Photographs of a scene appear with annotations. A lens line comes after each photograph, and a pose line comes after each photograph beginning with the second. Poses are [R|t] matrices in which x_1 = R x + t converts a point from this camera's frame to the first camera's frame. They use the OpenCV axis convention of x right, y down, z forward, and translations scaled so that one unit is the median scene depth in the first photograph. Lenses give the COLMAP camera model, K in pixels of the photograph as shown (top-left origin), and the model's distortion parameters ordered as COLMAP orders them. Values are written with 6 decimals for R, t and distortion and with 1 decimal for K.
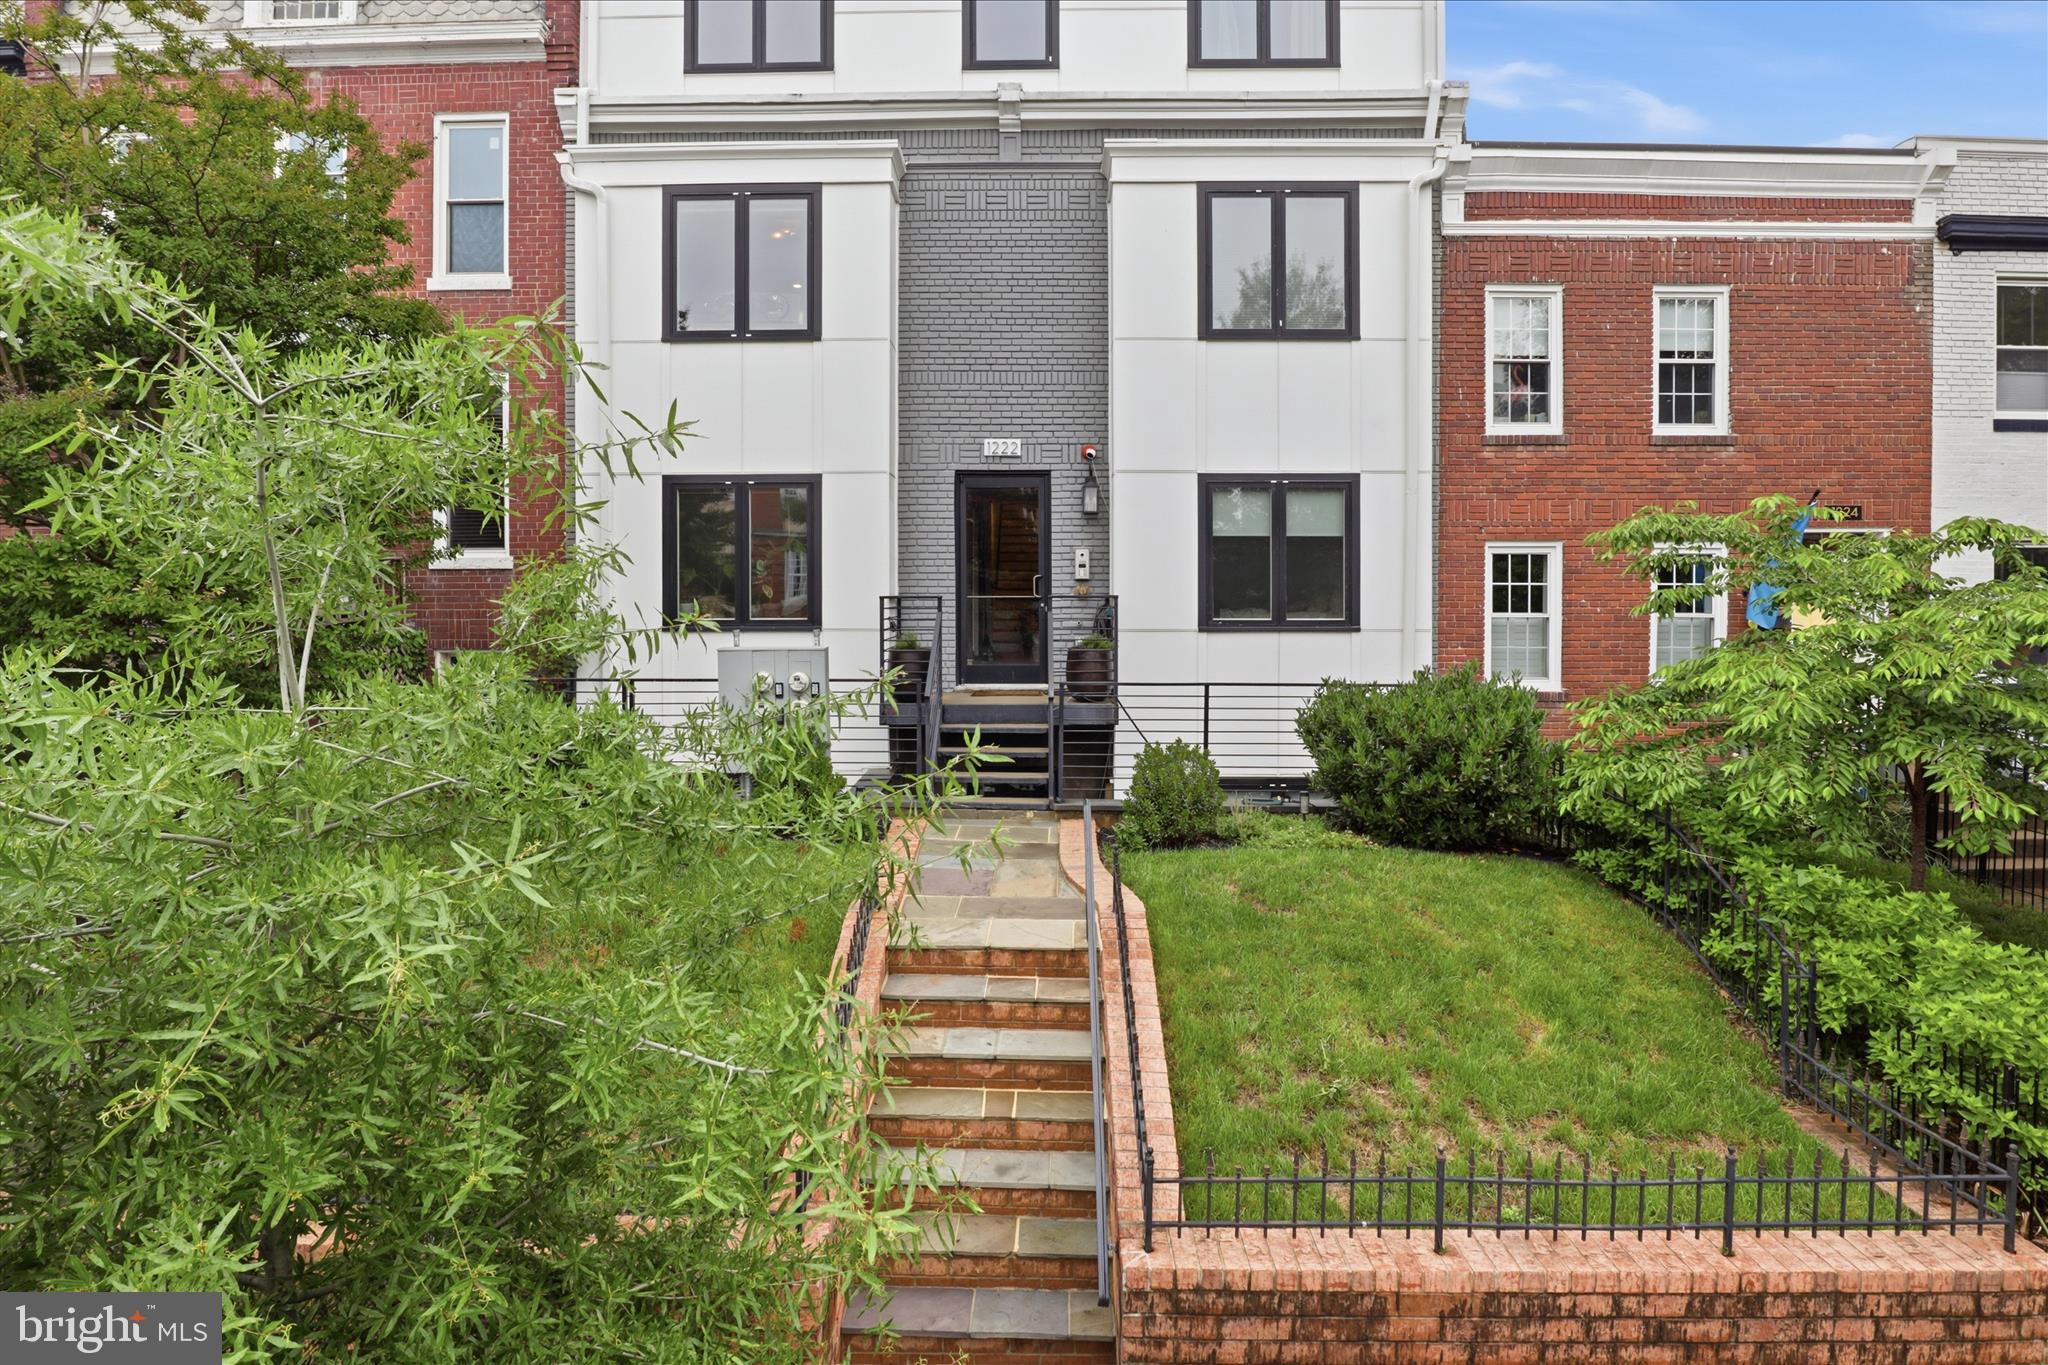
lens RADIAL K [[1011.6, 0, 1024.2], [0, 1011.6, 635.7], [0, 0, 1]] dist [-0.026008, 0.000312]
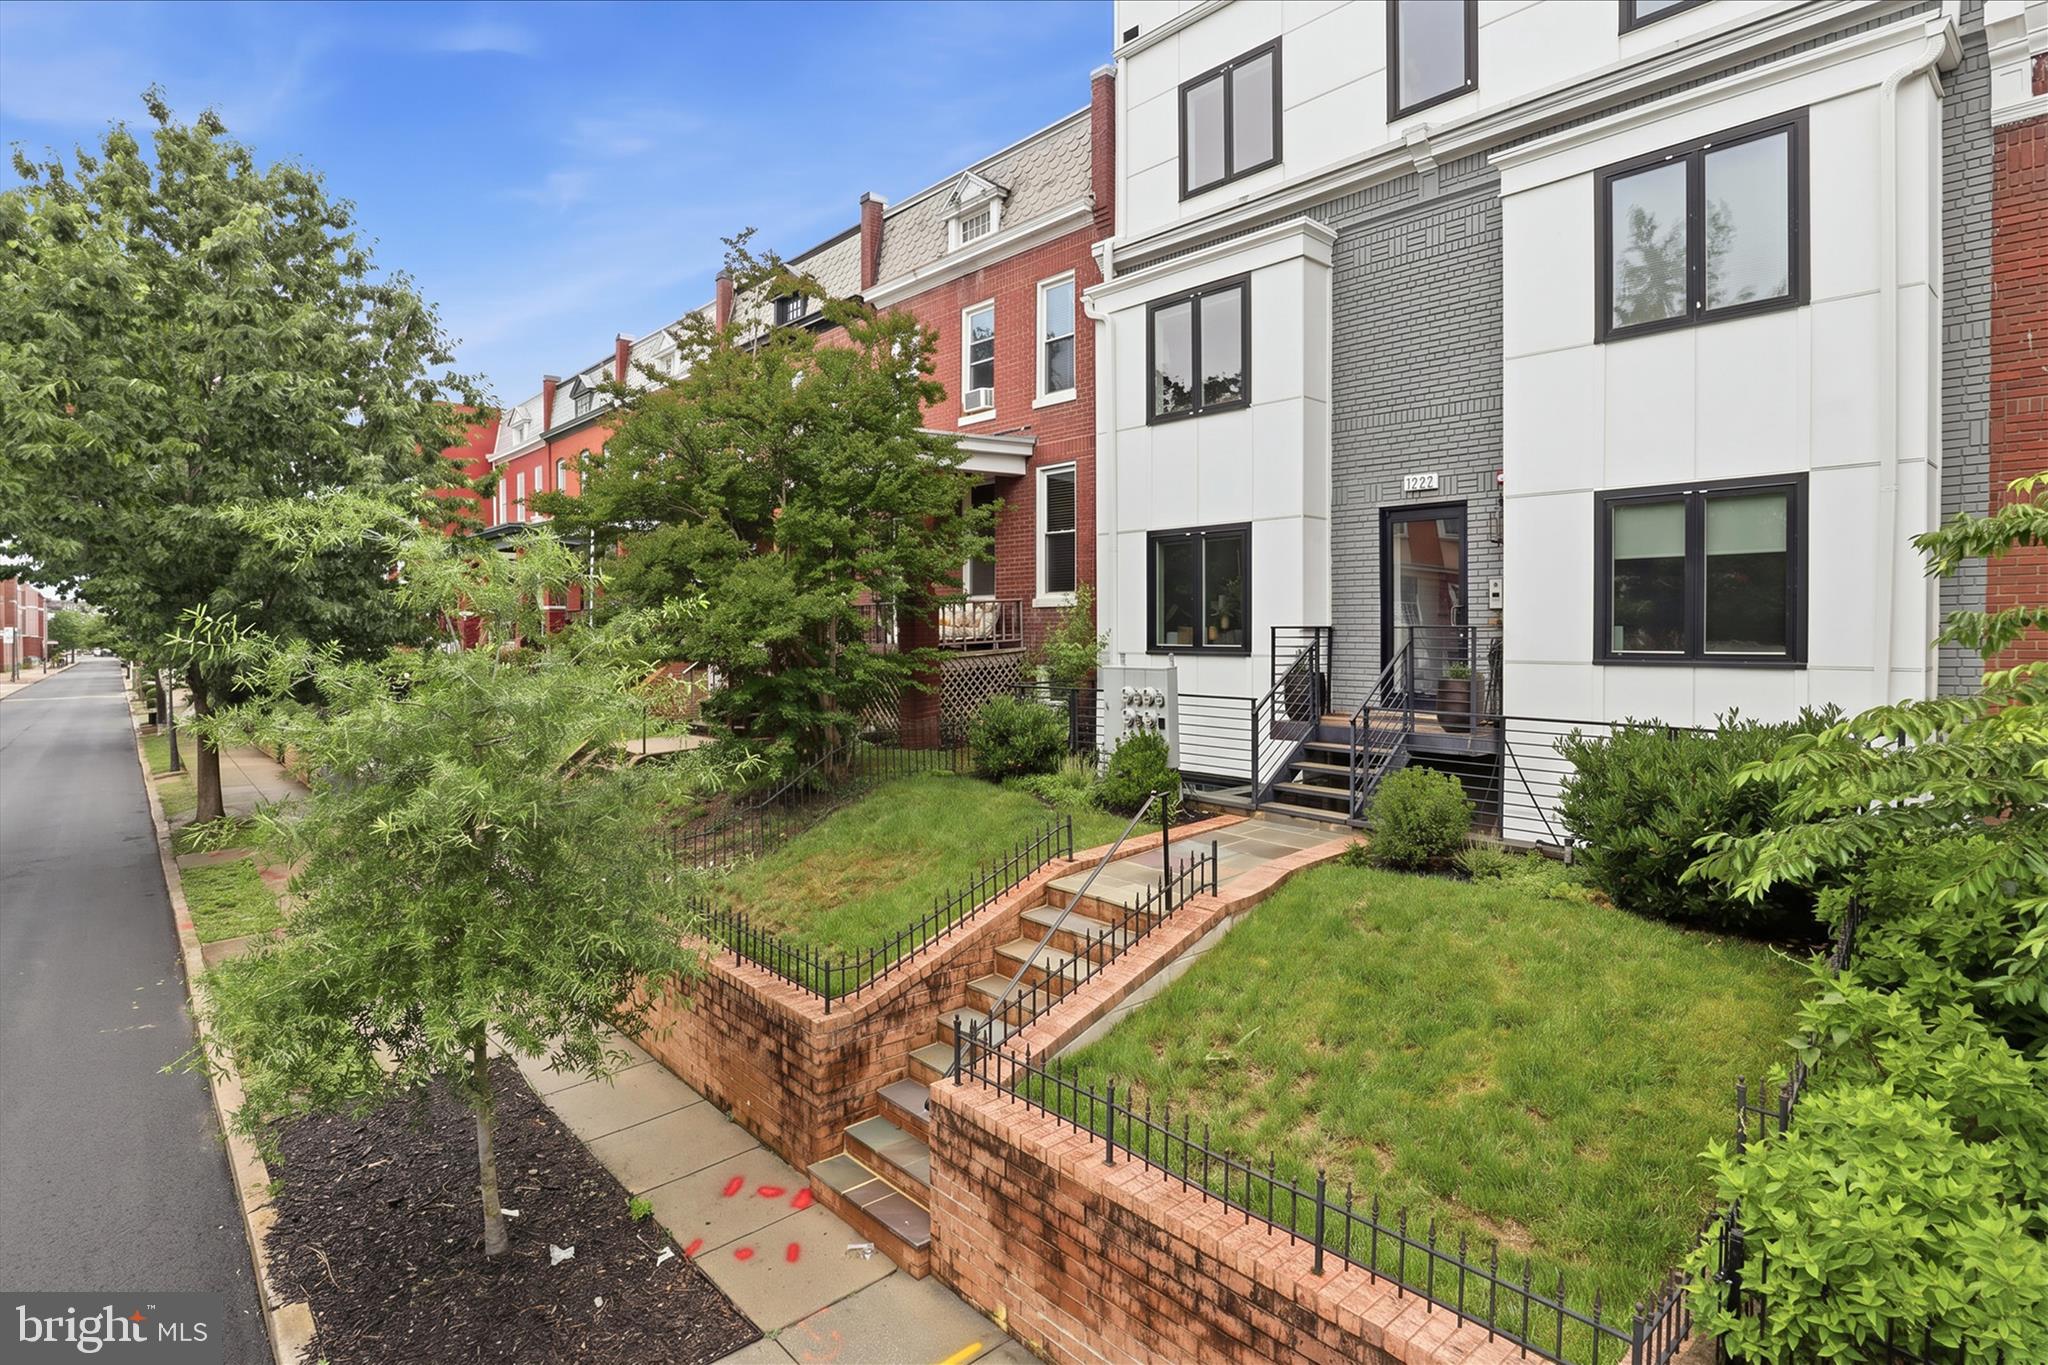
lens RADIAL K [[1081.8, 0, 1056.7], [0, 1081.8, 616.7], [0, 0, 1]] dist [-0.016396, 0.002114]
pose [[0.690780, -0.010245, -0.722993, 0.530060], [-0.022422, 0.999115, -0.035581, -0.004878], [0.722718, 0.040790, 0.689939, 0.000835]]
